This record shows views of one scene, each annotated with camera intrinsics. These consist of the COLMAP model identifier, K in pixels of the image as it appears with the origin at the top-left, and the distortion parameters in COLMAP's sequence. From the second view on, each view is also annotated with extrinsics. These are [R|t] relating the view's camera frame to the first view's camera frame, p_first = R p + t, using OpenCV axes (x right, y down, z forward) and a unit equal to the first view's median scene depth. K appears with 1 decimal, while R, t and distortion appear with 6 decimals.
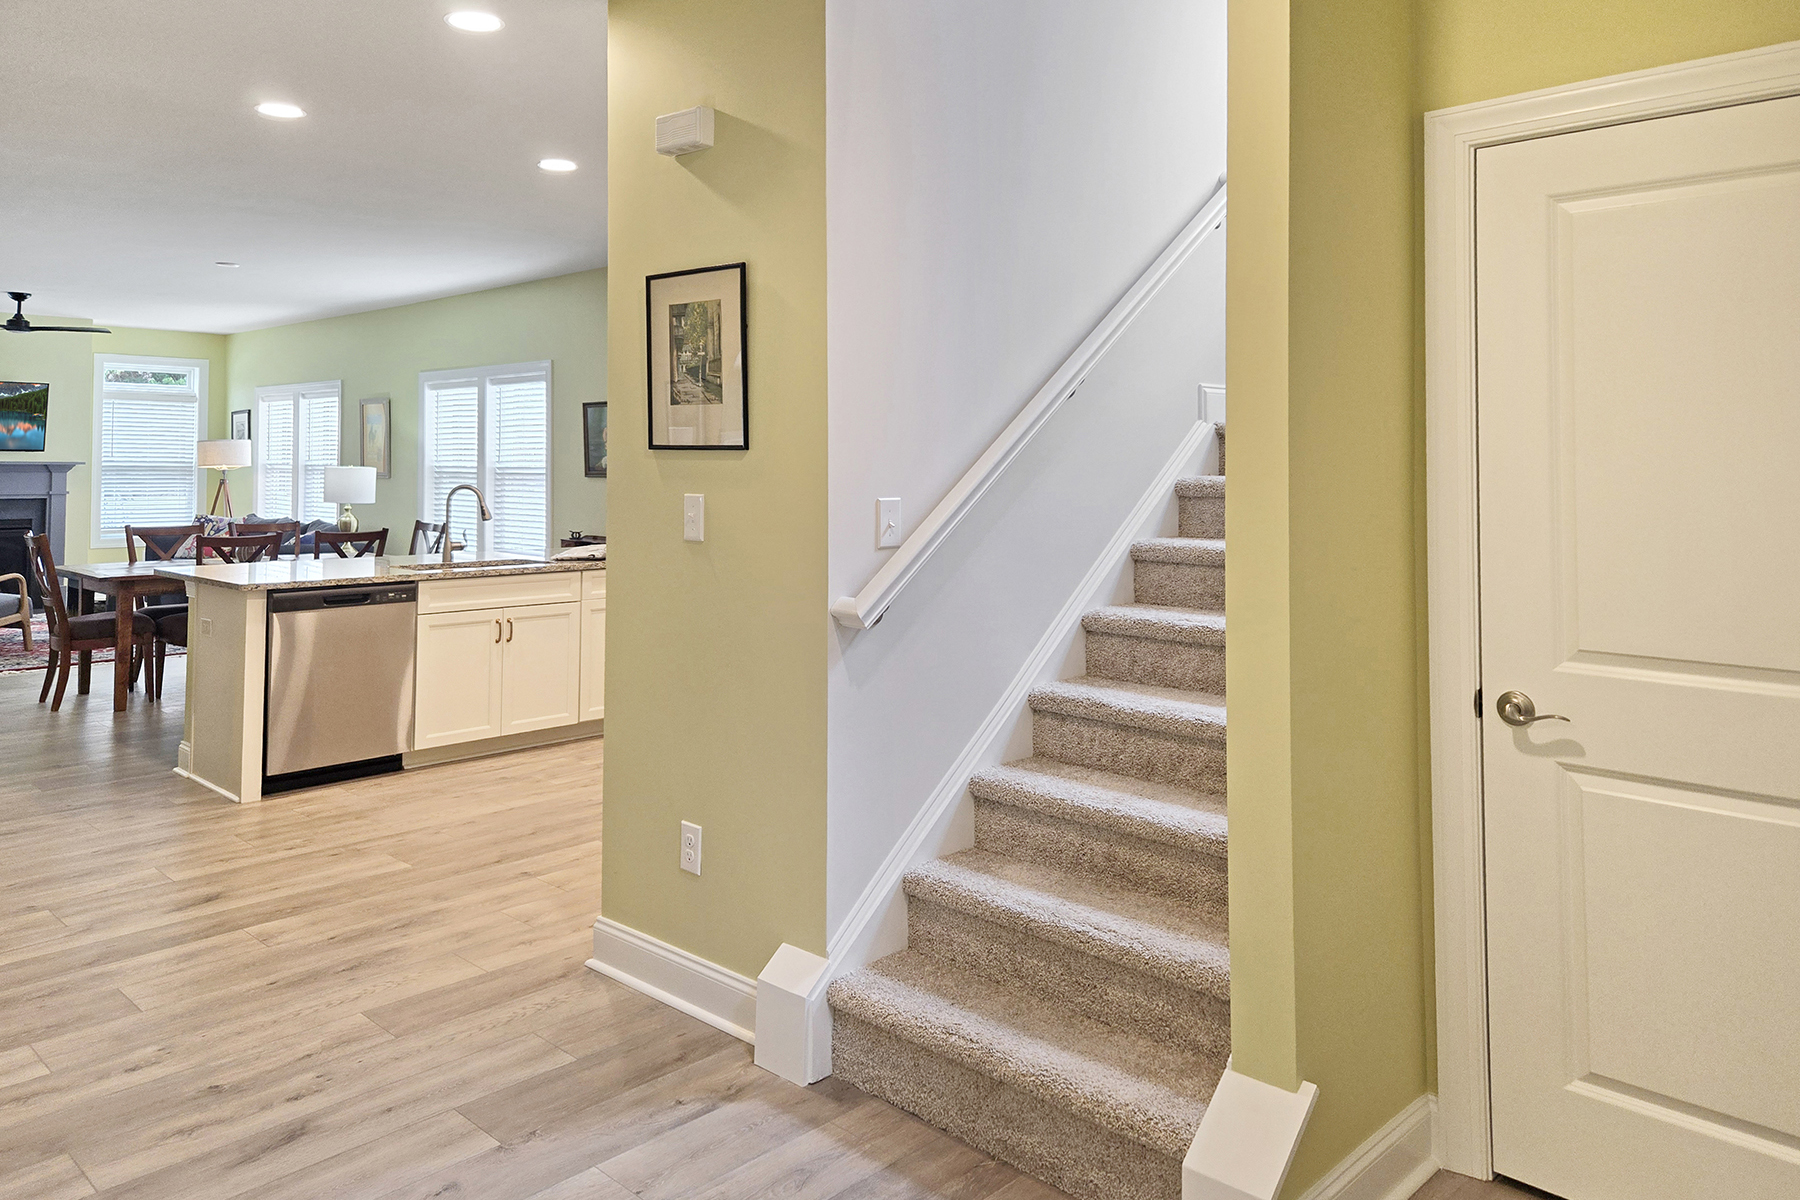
lens RADIAL K [[1219.9, 0, 919.3], [0, 1219.9, 435.4], [0, 0, 1]] dist [0.034099, -0.042535]
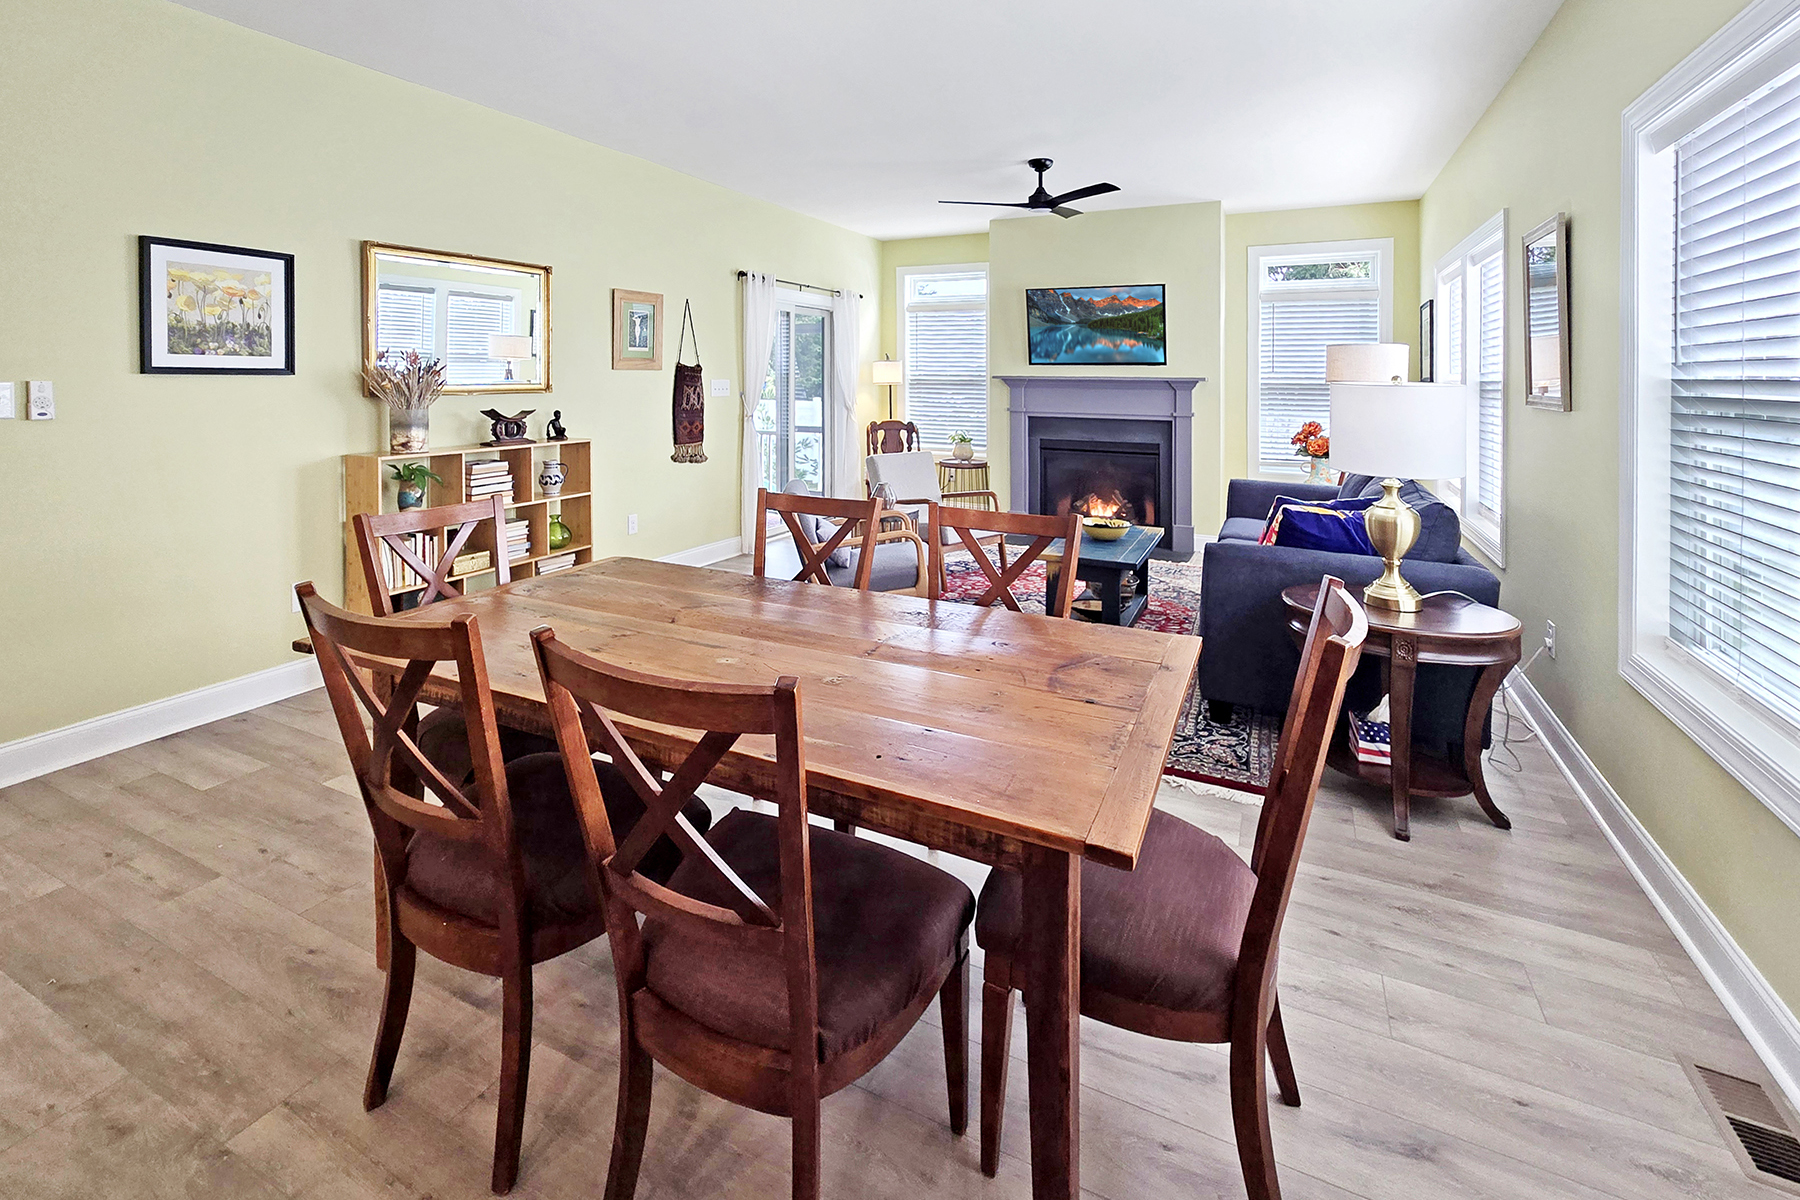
lens RADIAL K [[825.3, 0, 894.2], [0, 825.3, 382.4], [0, 0, 1]] dist [0.001000, 0.000738]
pose [[0.272304, 0.000901, -0.962211, -0.394935], [0.019028, 0.999799, 0.006321, 0.032842], [0.962023, -0.020030, 0.272232, 1.213625]]
